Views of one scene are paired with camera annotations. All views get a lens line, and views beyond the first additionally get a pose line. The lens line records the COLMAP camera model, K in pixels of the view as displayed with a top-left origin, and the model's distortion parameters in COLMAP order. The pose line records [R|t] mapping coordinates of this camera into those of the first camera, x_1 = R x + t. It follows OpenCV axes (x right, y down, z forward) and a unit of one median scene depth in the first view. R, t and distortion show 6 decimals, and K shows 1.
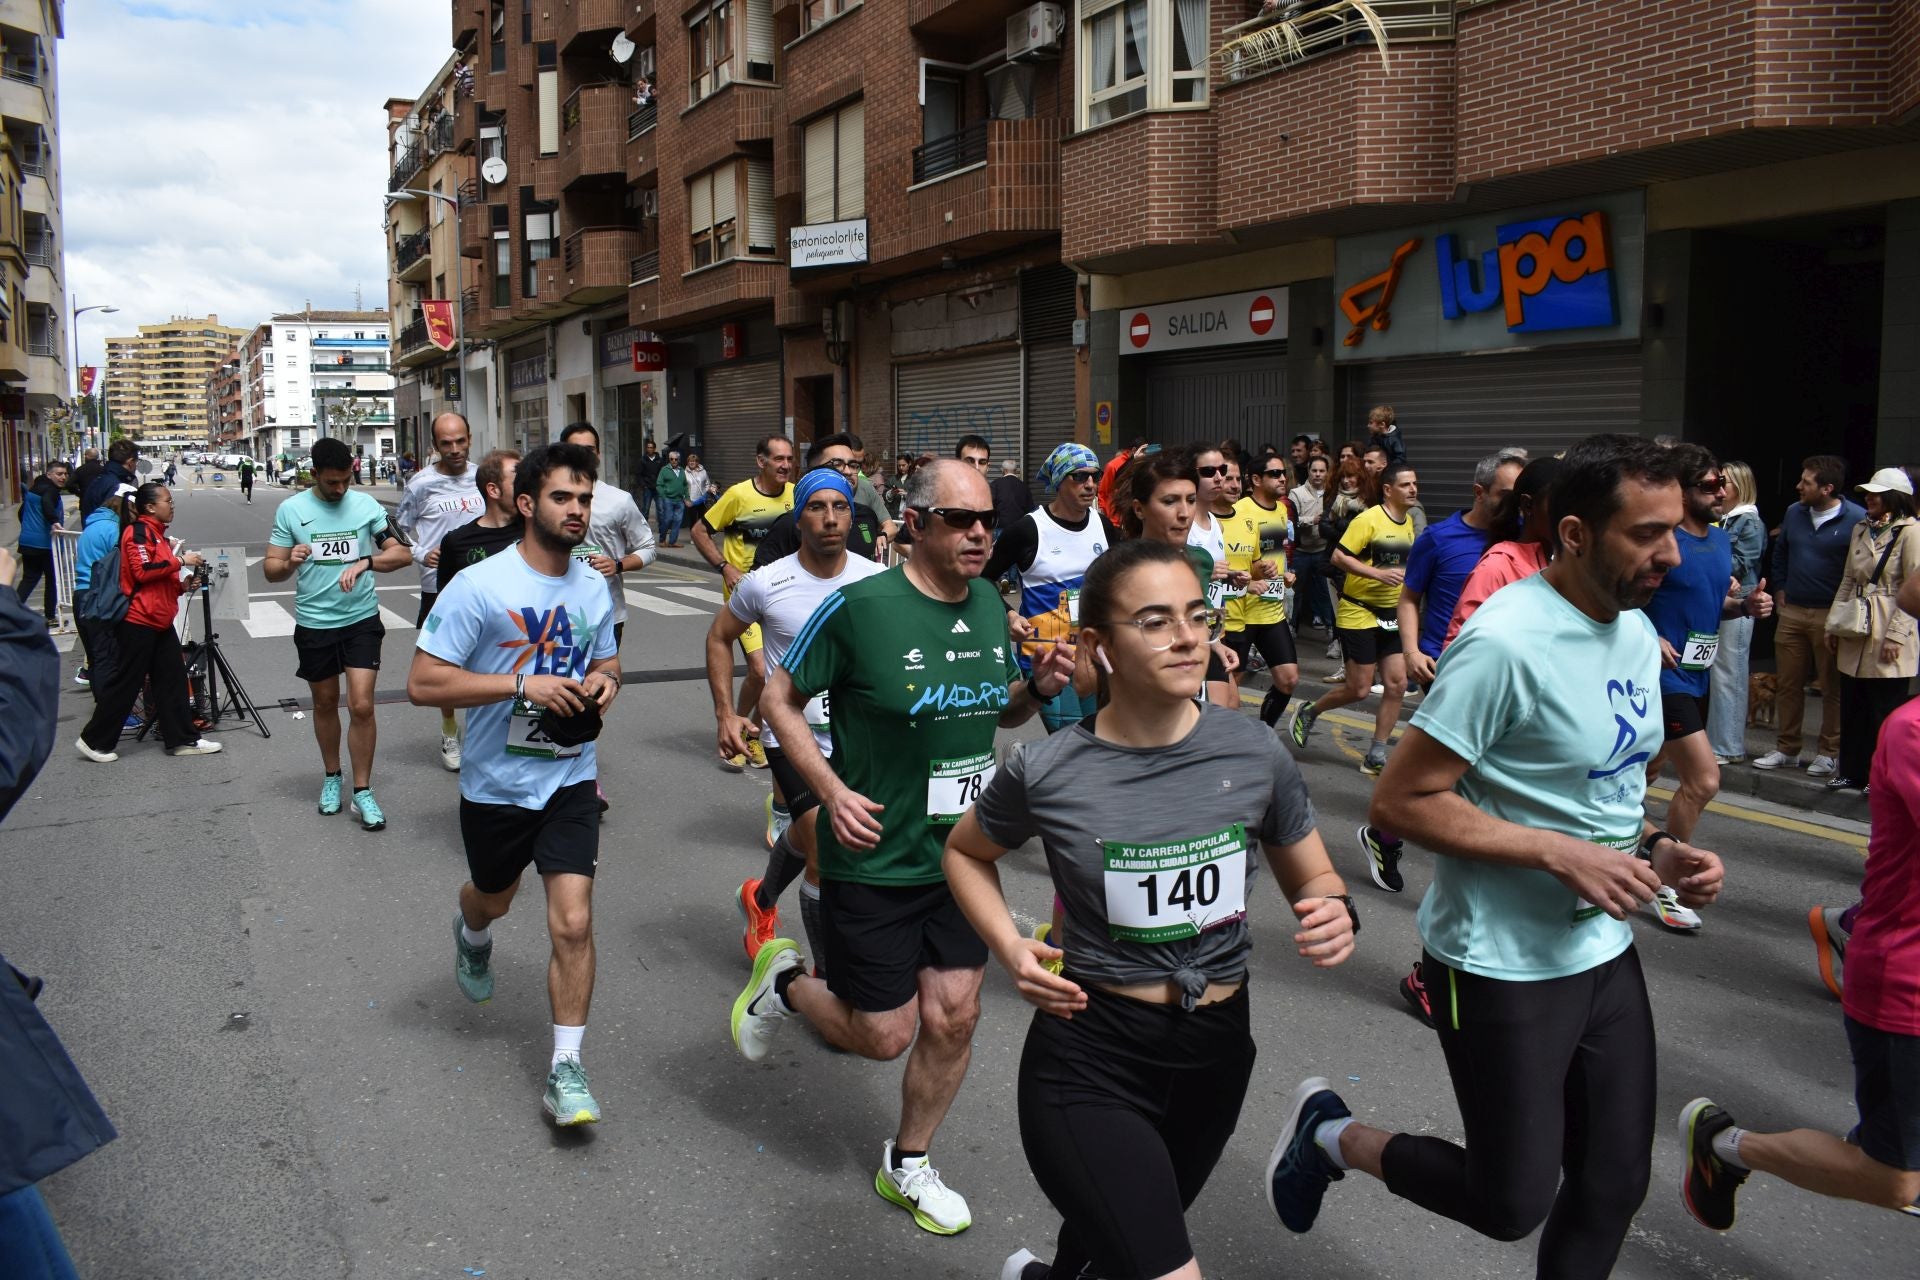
lens RADIAL K [[1502.7, 0, 971.1], [0, 1502.7, 640.6], [0, 0, 1]] dist [-0.096725, 0.018721]
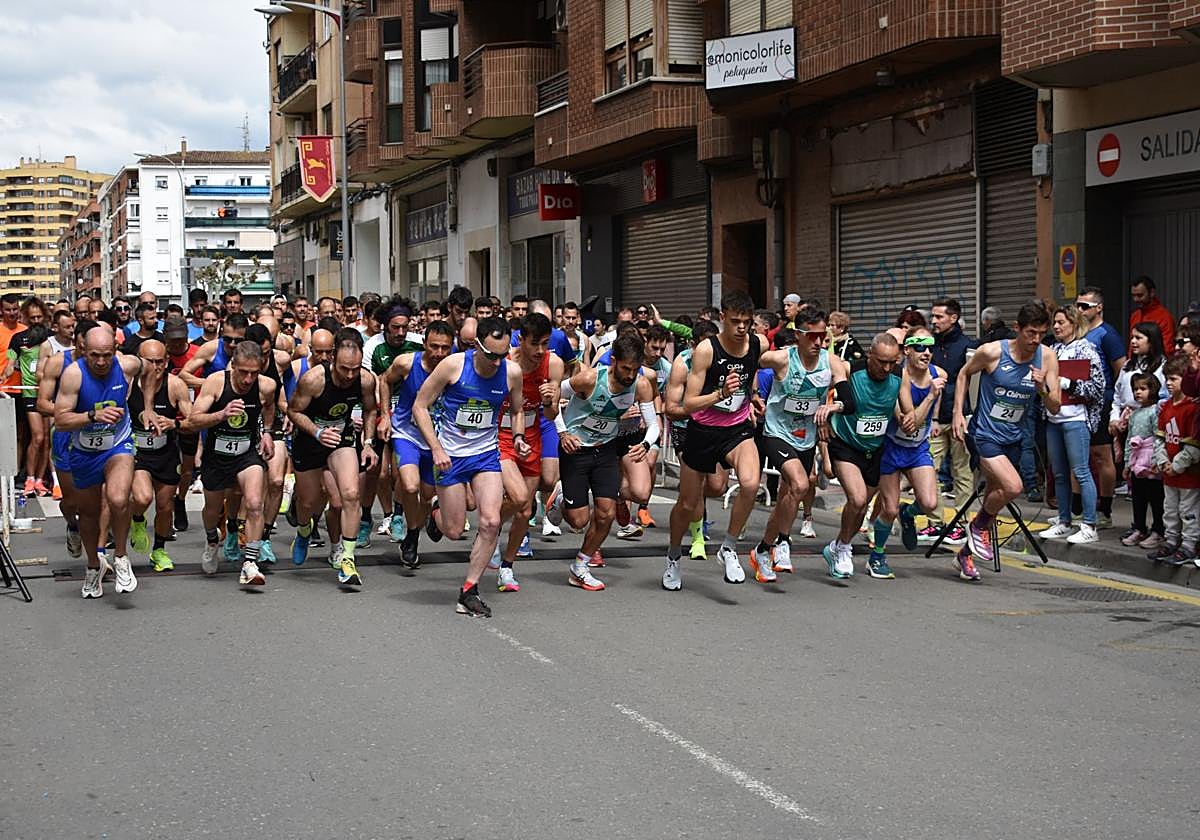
lens RADIAL K [[2024.9, 0, 643.3], [0, 2024.9, 422.2], [0, 0, 1]] dist [-0.014149, 0.035173]
pose [[0.980430, 0.002700, -0.196849, 0.056514], [-0.018383, 0.996793, -0.077886, 0.016460], [0.196008, 0.079980, 0.977335, -0.066769]]
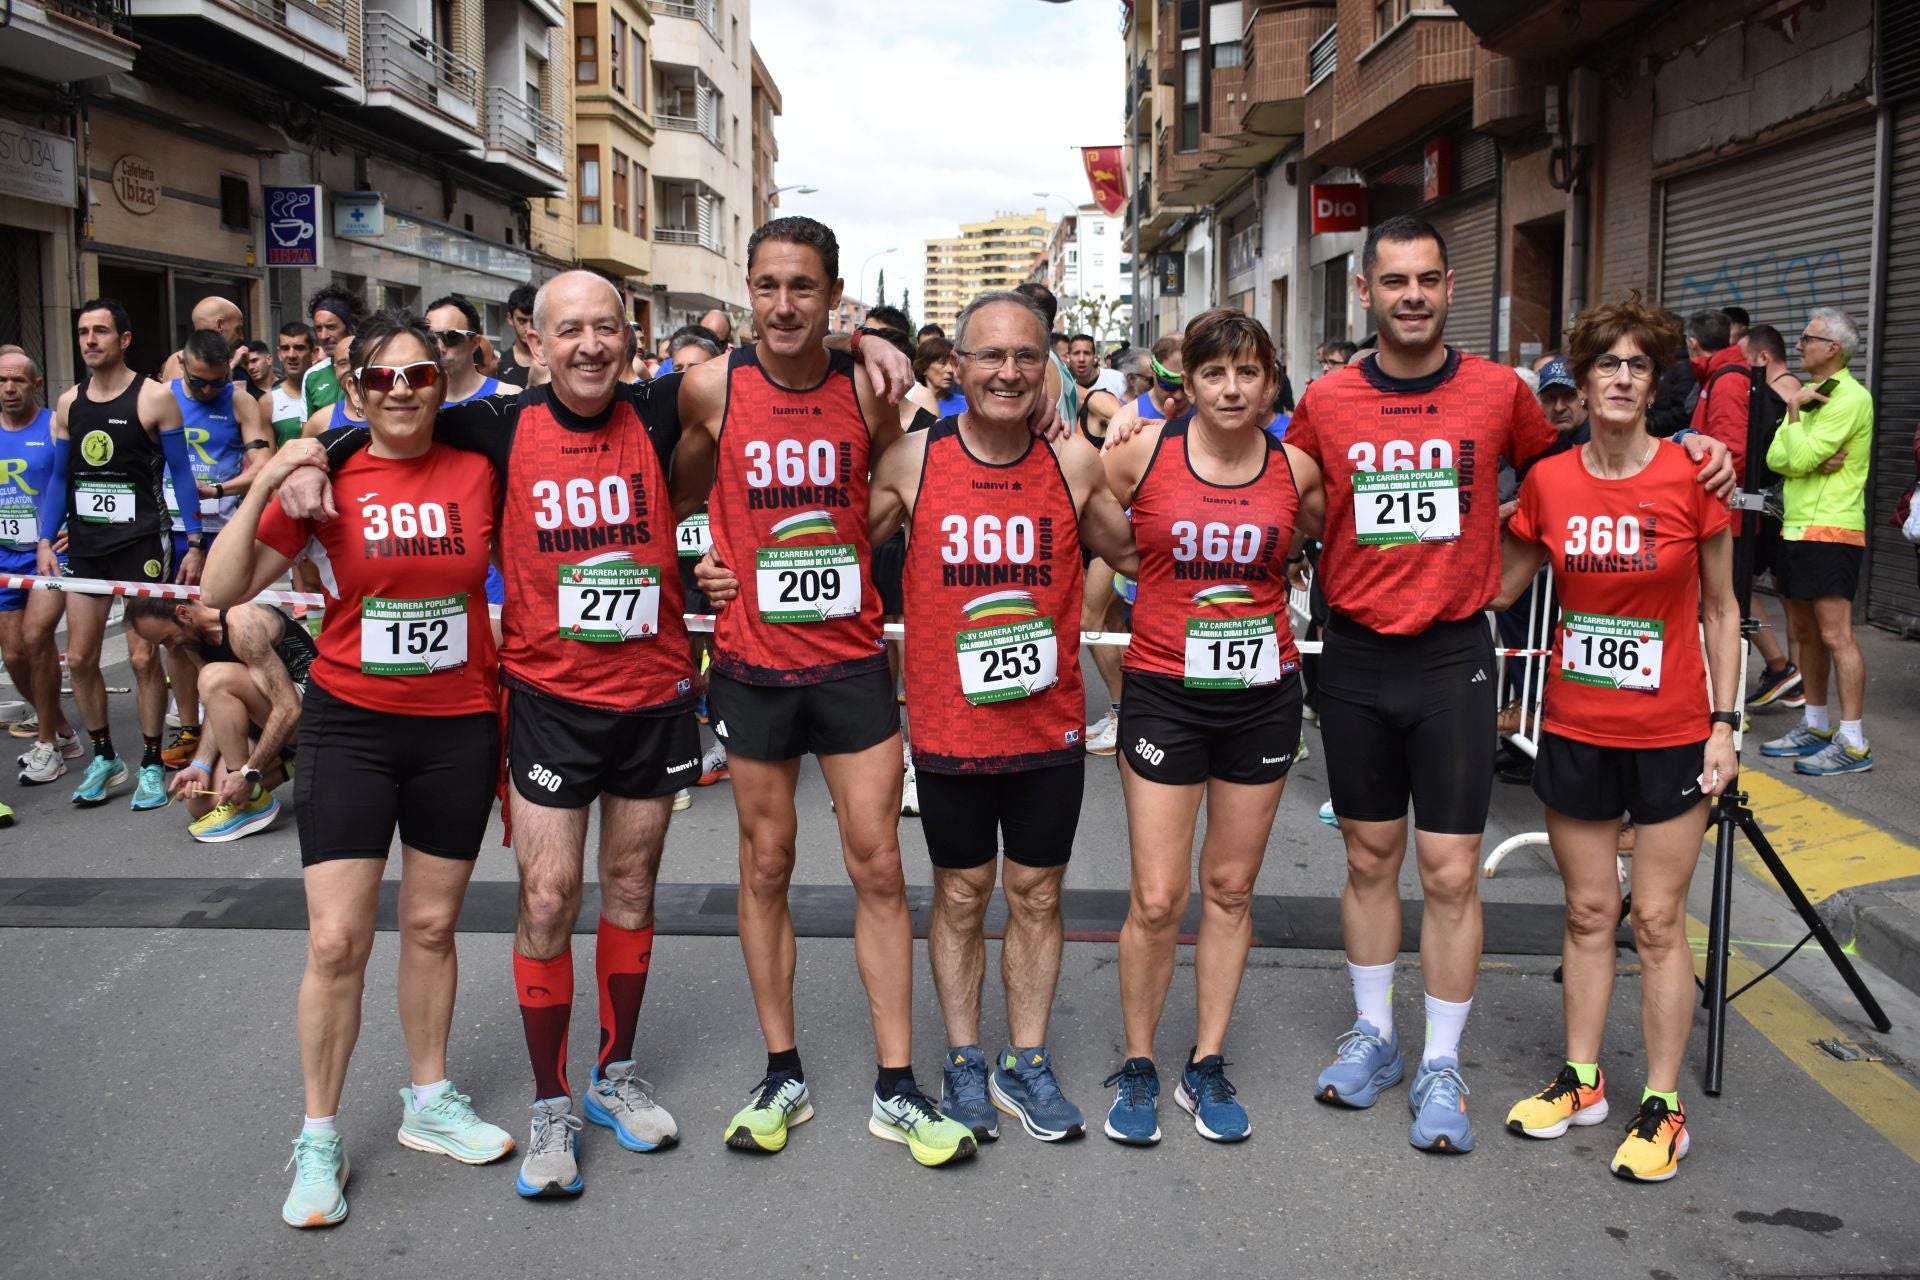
lens RADIAL K [[1940.8, 0, 972.6], [0, 1940.8, 641.9], [0, 0, 1]] dist [-0.070592, 0.006084]
pose [[0.869796, 0.064096, -0.489231, 0.067182], [-0.059189, 0.997921, 0.025510, -0.029643], [0.489849, 0.006769, 0.871781, 0.296616]]
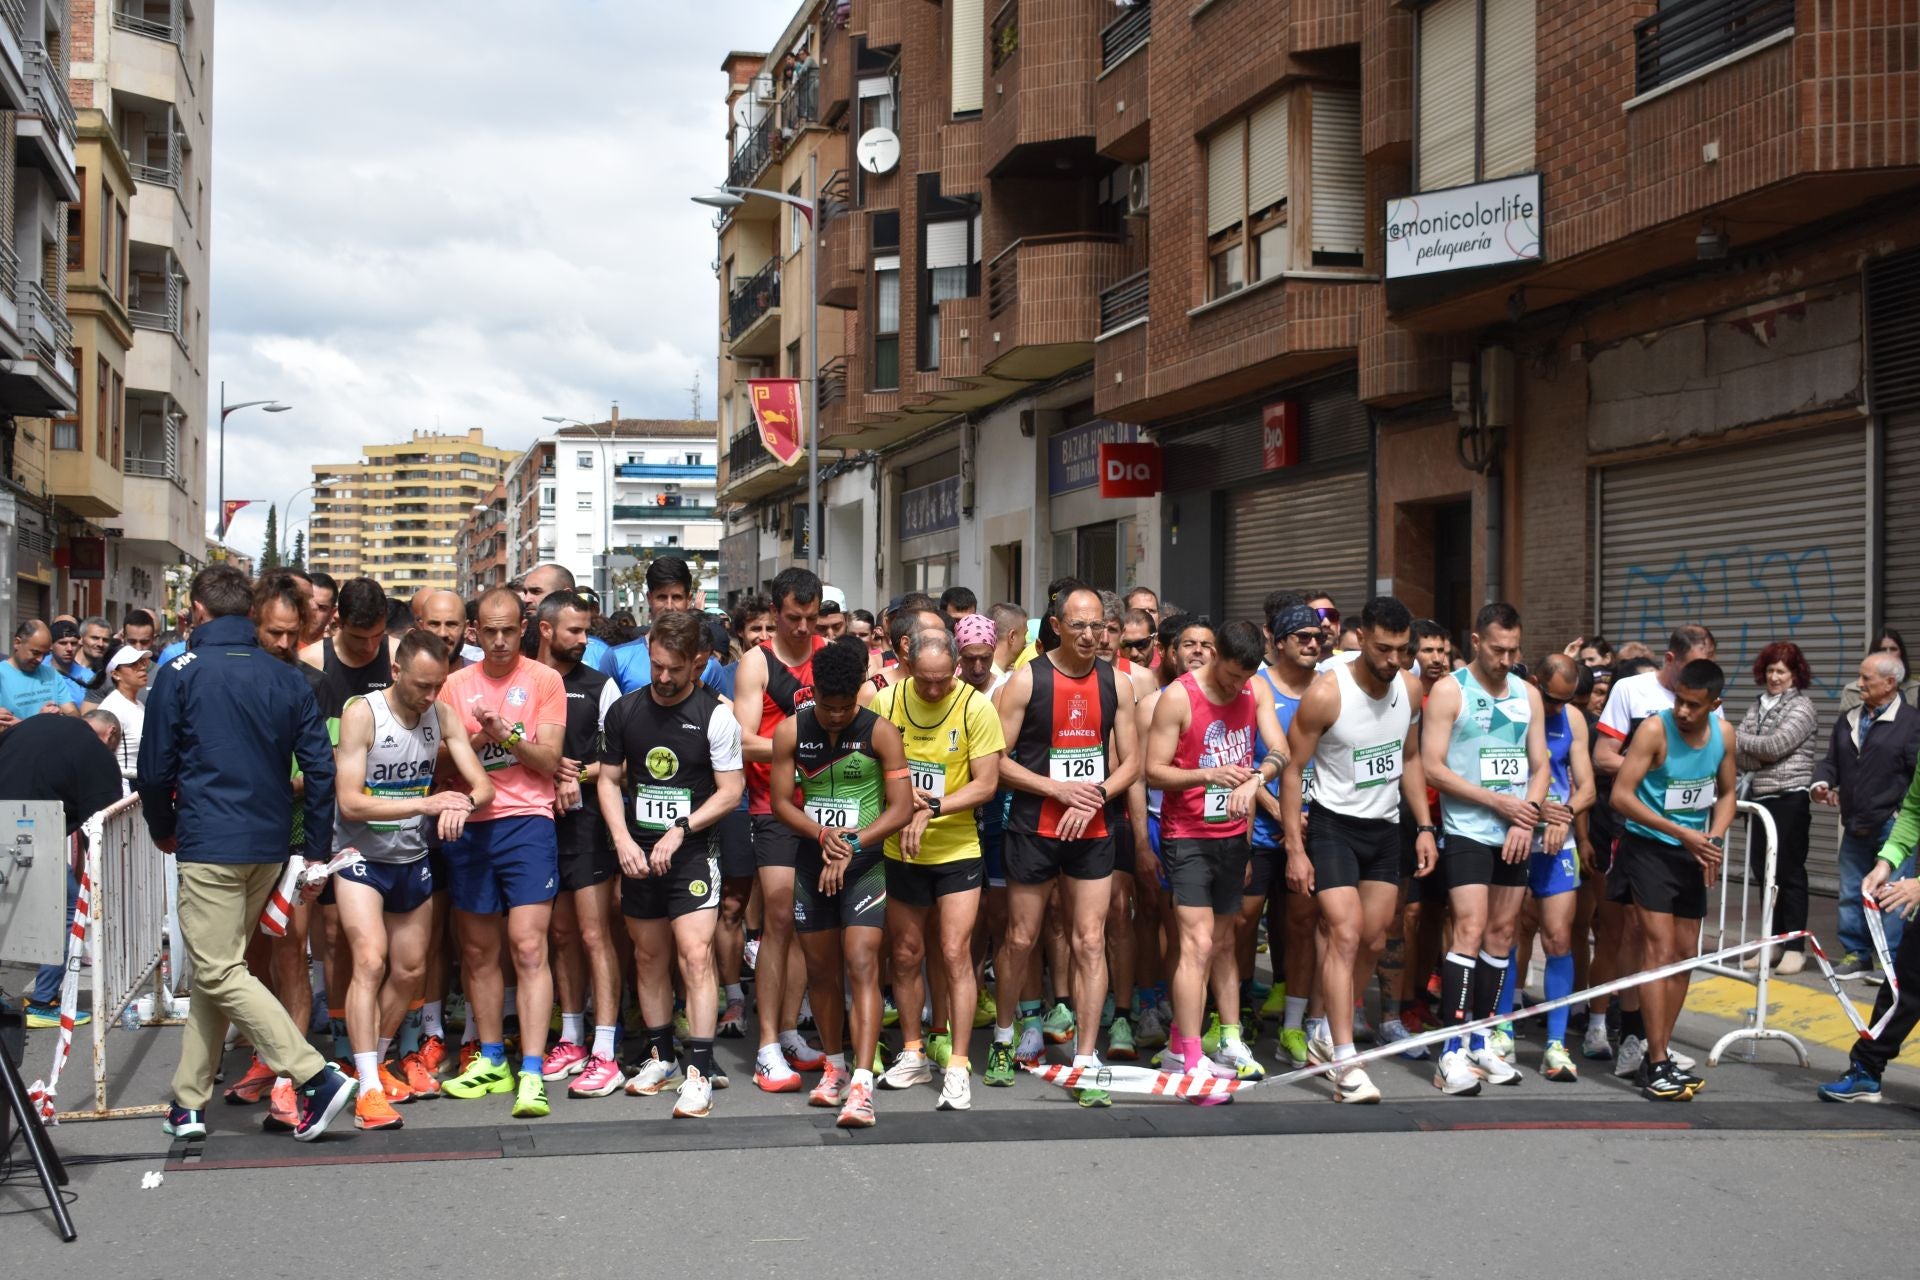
lens RADIAL K [[2639.0, 0, 972.3], [0, 2639.0, 648.7], [0, 0, 1]] dist [-0.034092, 0.002602]
pose [[0.959099, 0.006933, -0.282986, -0.001933], [-0.043913, 0.991241, -0.124548, -0.007979], [0.279644, 0.131881, 0.951003, 0.114895]]
